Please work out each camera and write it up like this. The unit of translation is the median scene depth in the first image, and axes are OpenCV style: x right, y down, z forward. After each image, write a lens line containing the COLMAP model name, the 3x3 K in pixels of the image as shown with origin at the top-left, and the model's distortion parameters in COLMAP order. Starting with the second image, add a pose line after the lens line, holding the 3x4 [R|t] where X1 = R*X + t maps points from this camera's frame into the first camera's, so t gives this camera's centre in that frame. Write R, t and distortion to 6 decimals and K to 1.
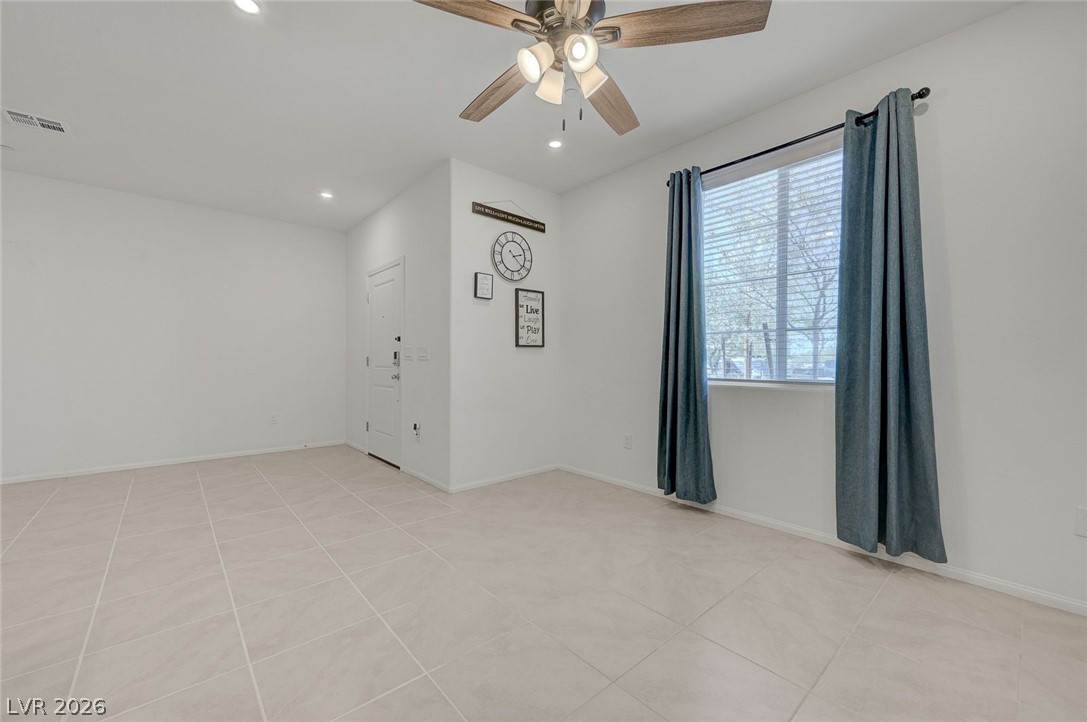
lens RADIAL K [[430.9, 0, 549.4], [0, 430.9, 364.4], [0, 0, 1]] dist [0.003371, -0.000285]
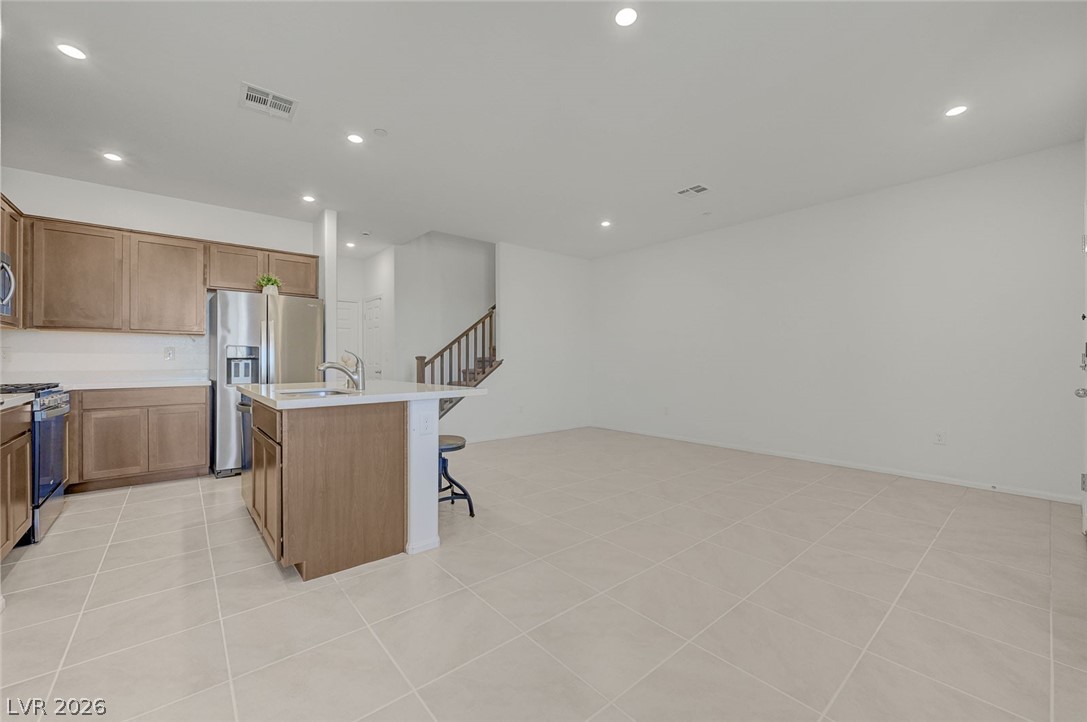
lens RADIAL K [[430.9, 0, 548.0], [0, 430.9, 358.5], [0, 0, 1]] dist [0.003371, -0.000285]
pose [[-0.010913, -0.007105, -0.999915, 0.176933], [-0.009149, 0.999934, -0.007006, -0.002262], [0.999899, 0.009072, -0.010977, 0.449406]]
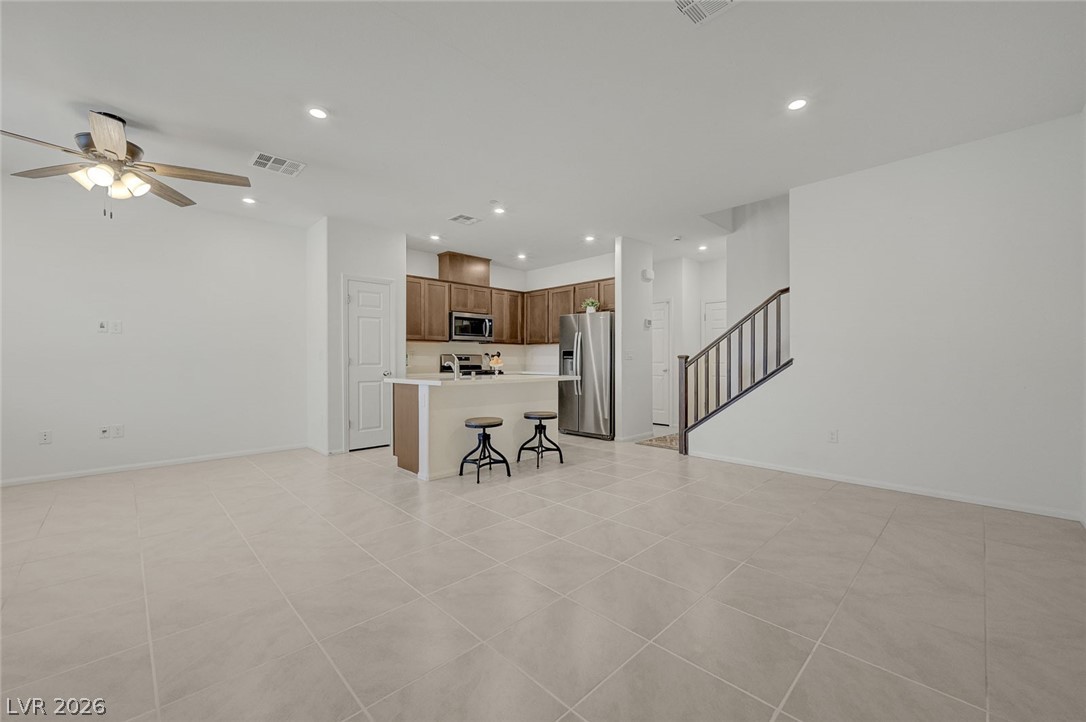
lens RADIAL K [[430.5, 0, 545.7], [0, 430.5, 358.4], [0, 0, 1]] dist [0.003371, -0.000285]
pose [[-0.998474, -0.002208, -0.055186, -0.747518], [-0.002605, 0.999971, 0.007127, -0.014237], [0.055169, 0.007260, -0.998451, 1.343864]]
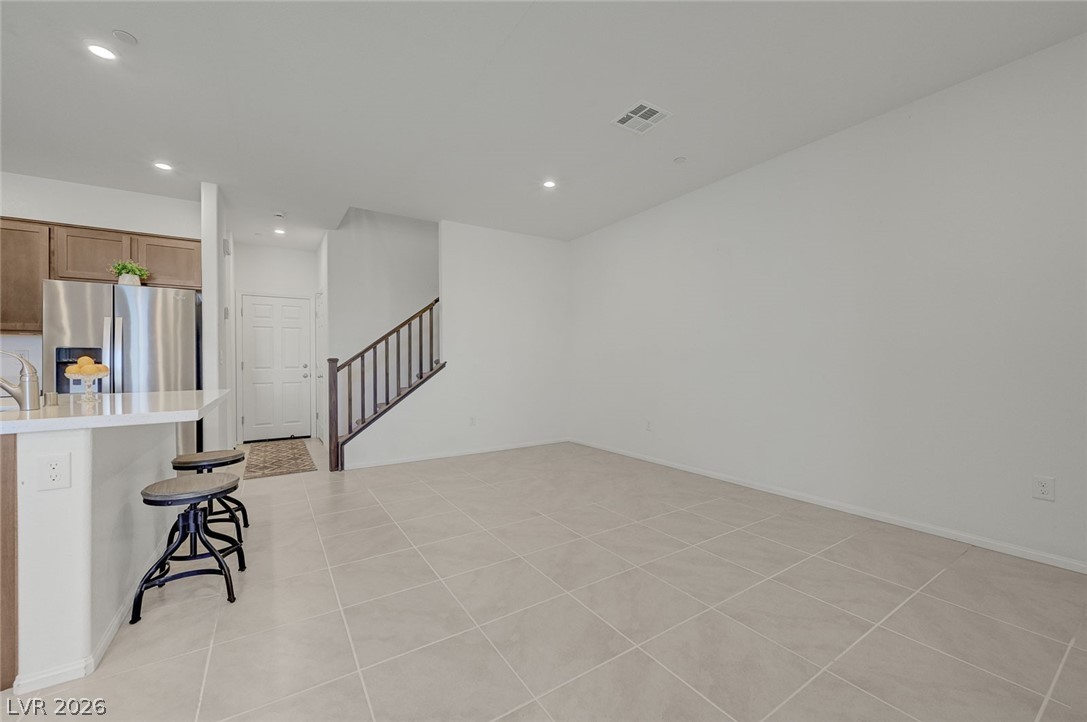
lens RADIAL K [[430.9, 0, 548.5], [0, 430.9, 359.9], [0, 0, 1]] dist [0.003371, -0.000285]
pose [[-0.138201, -0.006473, -0.990383, -0.160916], [-0.002702, 0.999977, -0.006159, -0.006071], [0.990400, 0.001825, -0.138216, 0.763155]]
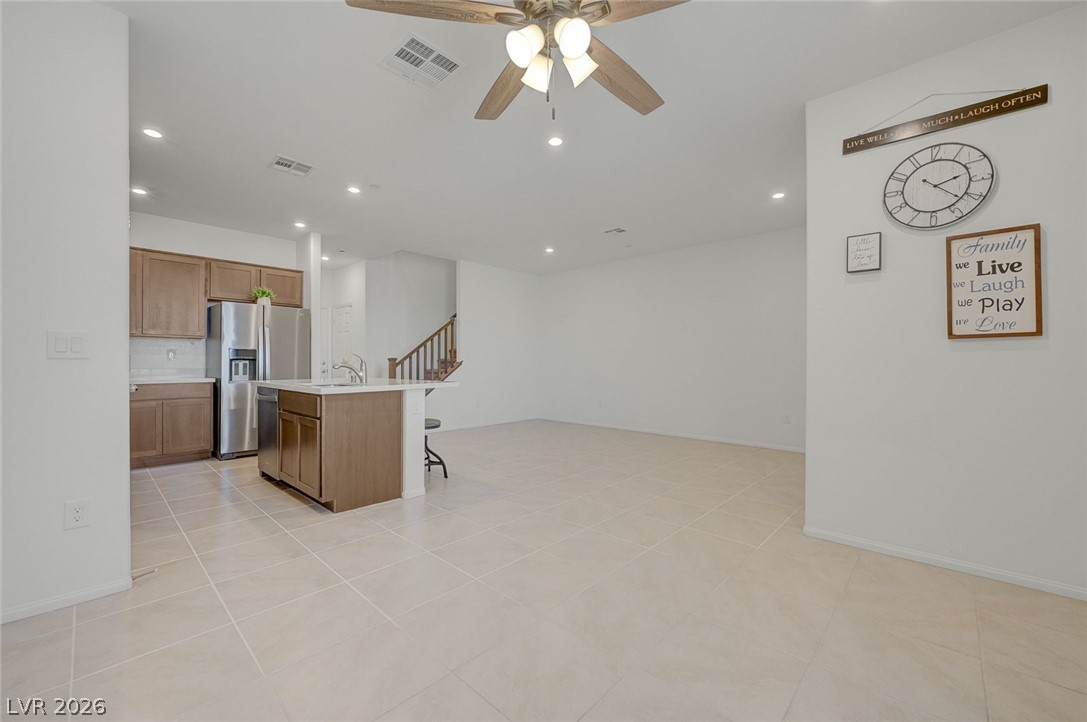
lens RADIAL K [[430.9, 0, 548.6], [0, 430.9, 360.1], [0, 0, 1]] dist [0.003371, -0.000285]
pose [[0.102846, -0.006872, -0.994674, 0.478813], [-0.012050, 0.999894, -0.008154, -0.001186], [0.994624, 0.012824, 0.102752, 0.442422]]
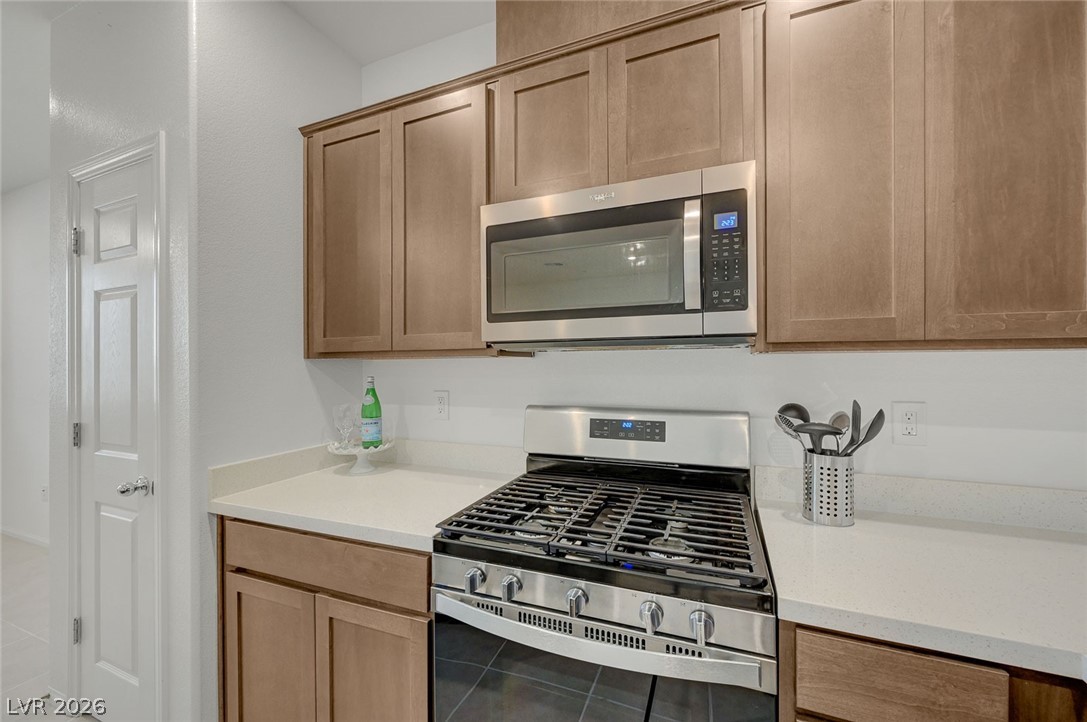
lens RADIAL K [[430.9, 0, 550.6], [0, 430.9, 365.3], [0, 0, 1]] dist [0.003371, -0.000285]
pose [[-0.449423, -0.001345, 0.893318, -0.816158], [0.017830, 0.999786, 0.010476, -0.062206], [-0.893141, 0.020636, -0.449303, -0.329965]]
